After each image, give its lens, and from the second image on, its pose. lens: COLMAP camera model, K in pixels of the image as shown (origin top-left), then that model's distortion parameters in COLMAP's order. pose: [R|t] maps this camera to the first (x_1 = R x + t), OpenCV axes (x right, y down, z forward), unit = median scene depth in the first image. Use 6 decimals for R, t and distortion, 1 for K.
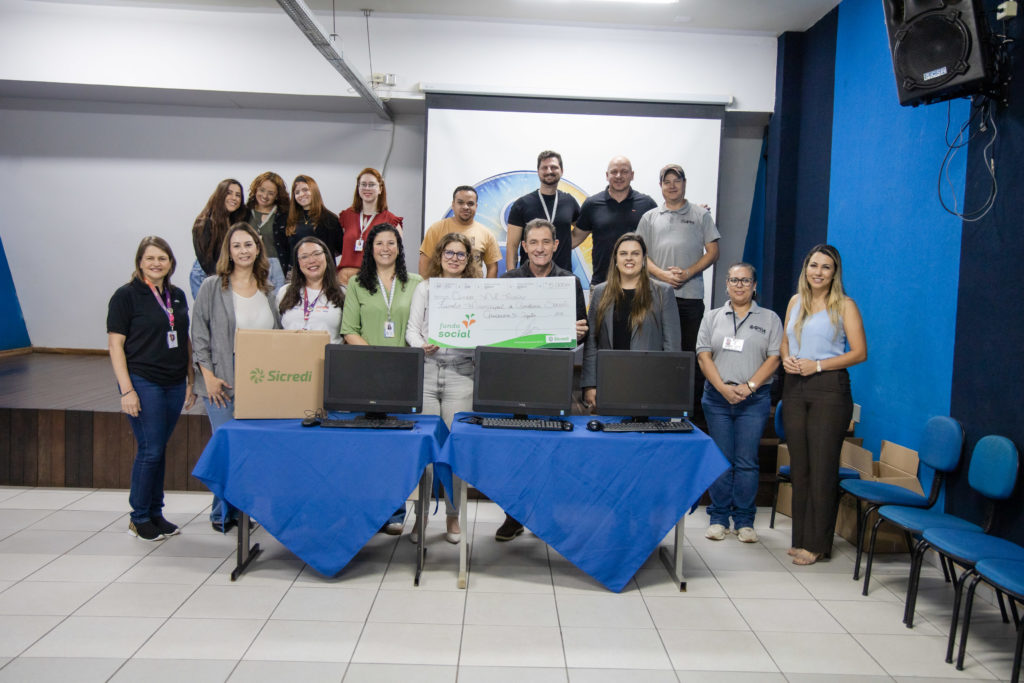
lens RADIAL K [[905.4, 0, 512.0], [0, 905.4, 341.5], [0, 0, 1]] dist [-0.041166, 0.098020]
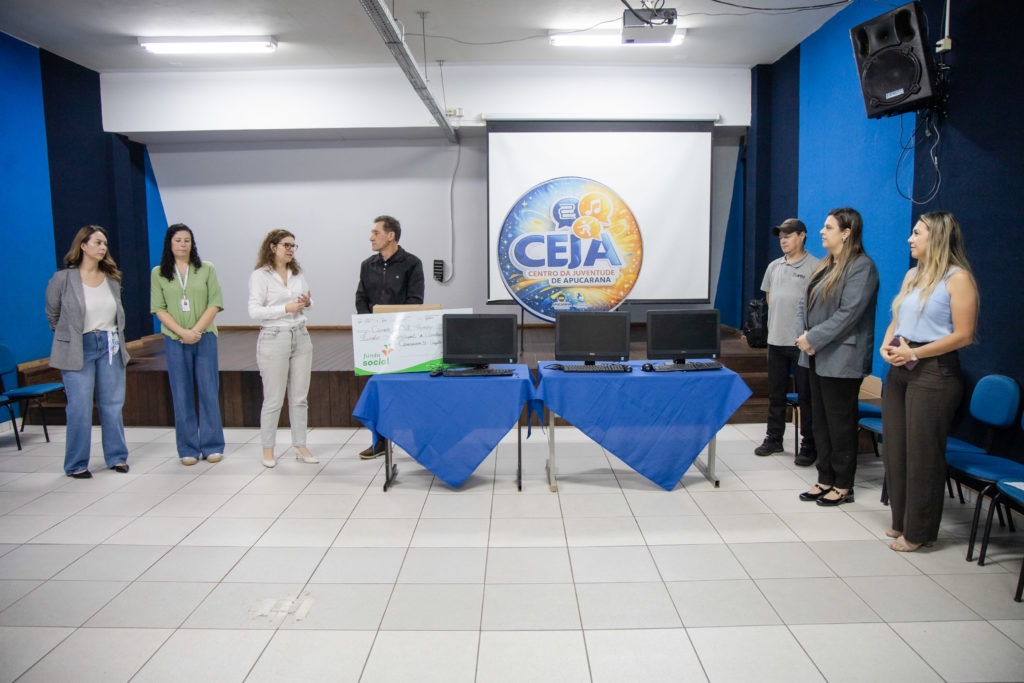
lens RADIAL K [[685.9, 0, 512.0], [0, 685.9, 341.5], [0, 0, 1]] dist [-0.110499, 0.068977]
pose [[0.998937, -0.039247, -0.024174, -0.082936], [0.040383, 0.998009, 0.048447, -0.001740], [0.022225, -0.049372, 0.998533, -0.004400]]
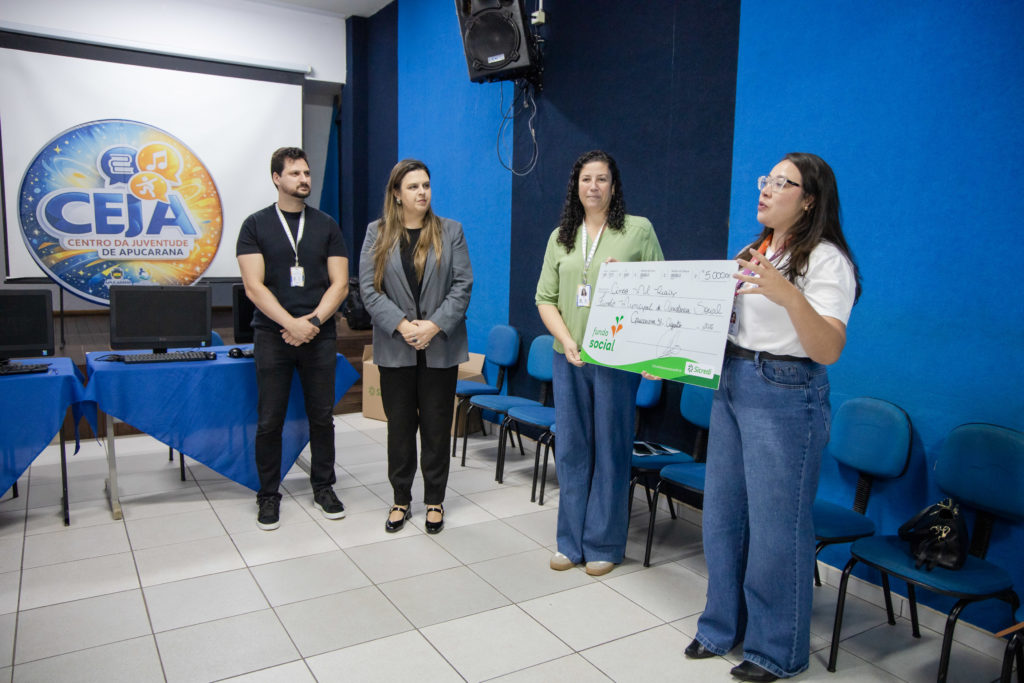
lens RADIAL K [[758.5, 0, 512.0], [0, 758.5, 341.5], [0, 0, 1]] dist [-0.072444, 0.079786]
pose [[0.859651, -0.077312, 0.504998, -0.081917], [0.040164, 0.995651, 0.084057, 0.015536], [-0.509301, -0.051977, 0.859018, 0.042752]]
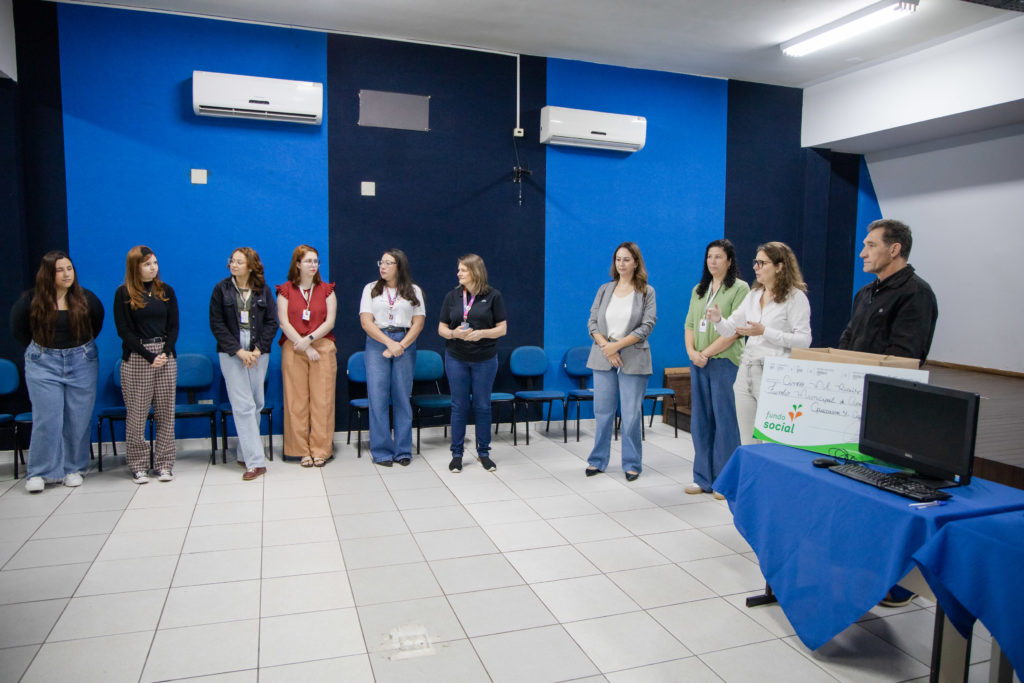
lens RADIAL K [[685.9, 0, 512.0], [0, 685.9, 341.5], [0, 0, 1]] dist [-0.110499, 0.068977]
pose [[0.309293, 0.058442, -0.949169, 0.273235], [-0.065998, 0.997022, 0.039883, -0.029495], [0.948674, 0.050307, 0.312229, 0.510409]]
